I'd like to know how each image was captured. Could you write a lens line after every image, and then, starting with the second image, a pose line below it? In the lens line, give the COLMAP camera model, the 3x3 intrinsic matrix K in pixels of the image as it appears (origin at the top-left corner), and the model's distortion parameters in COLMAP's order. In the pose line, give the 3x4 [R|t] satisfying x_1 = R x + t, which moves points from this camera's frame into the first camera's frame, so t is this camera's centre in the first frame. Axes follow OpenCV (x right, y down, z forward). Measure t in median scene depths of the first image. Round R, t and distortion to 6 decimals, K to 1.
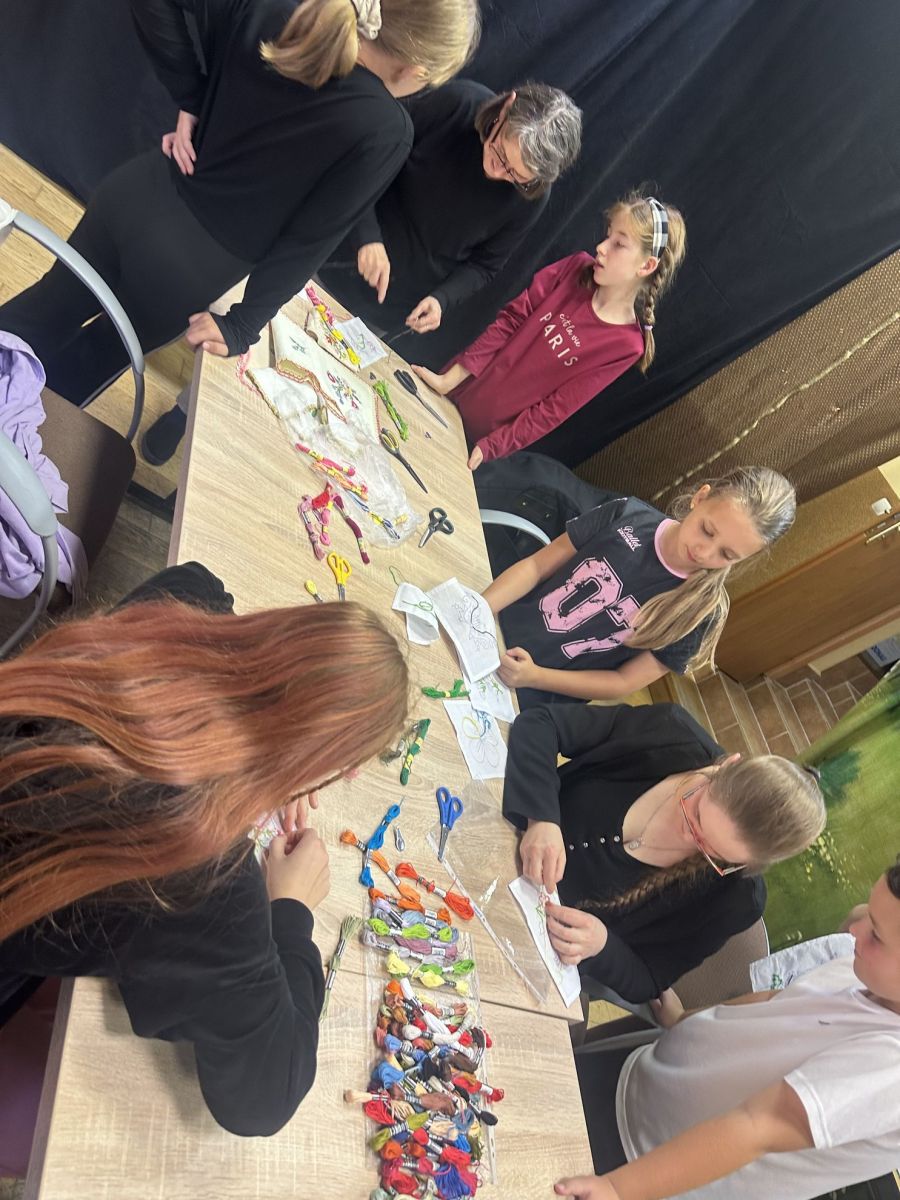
lens RADIAL K [[846.0, 0, 462.6], [0, 846.0, 598.6], [0, 0, 1]] dist [0.007714, 0.002206]
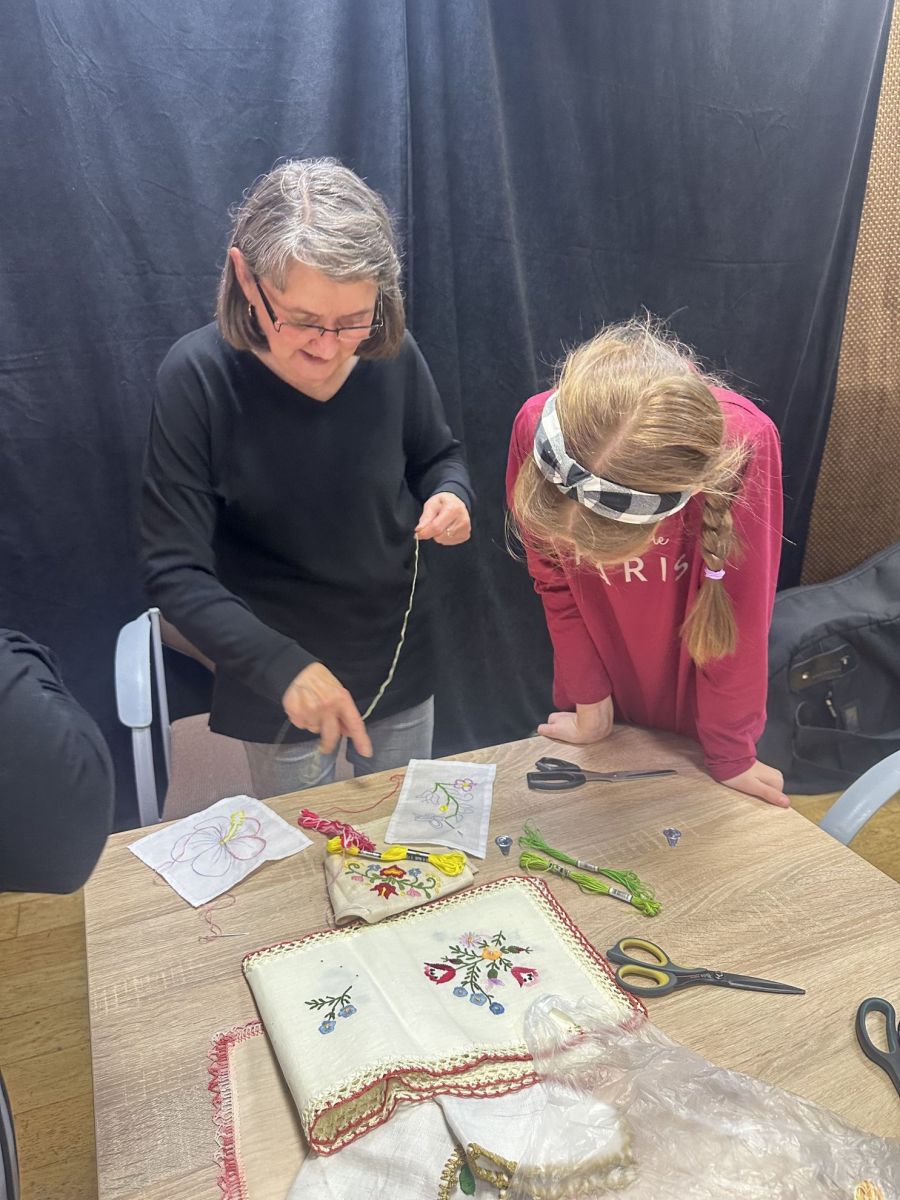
lens RADIAL K [[846.0, 0, 462.6], [0, 846.0, 598.6], [0, 0, 1]] dist [0.007714, 0.002206]
pose [[0.649218, -0.752667, -0.109582, 0.033722], [0.692337, 0.644440, -0.324601, -0.202119], [0.314936, 0.134869, 0.939482, 0.495560]]
